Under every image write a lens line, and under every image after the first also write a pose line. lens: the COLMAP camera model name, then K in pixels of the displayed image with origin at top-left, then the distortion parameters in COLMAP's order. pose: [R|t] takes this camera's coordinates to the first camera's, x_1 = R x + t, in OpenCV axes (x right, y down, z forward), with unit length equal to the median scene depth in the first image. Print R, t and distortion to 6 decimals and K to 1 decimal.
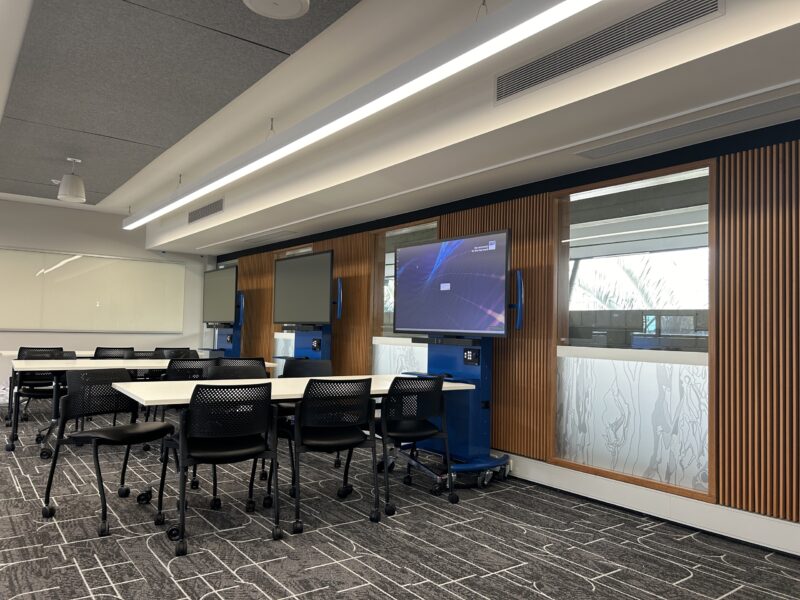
lens RADIAL K [[593.4, 0, 400.6], [0, 593.4, 305.6], [0, 0, 1]] dist [0.047543, -0.064239]
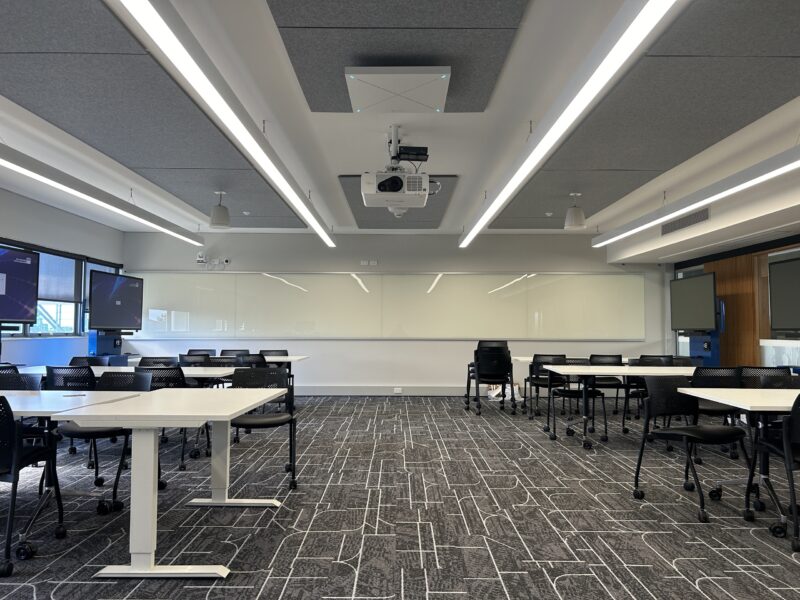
lens RADIAL K [[593.4, 0, 397.9], [0, 593.4, 296.8], [0, 0, 1]] dist [0.047543, -0.064239]
pose [[0.796650, -0.053997, -0.602024, -0.150273], [0.039191, 0.998520, -0.037699, -0.014584], [0.603169, 0.006439, 0.797588, -0.157985]]
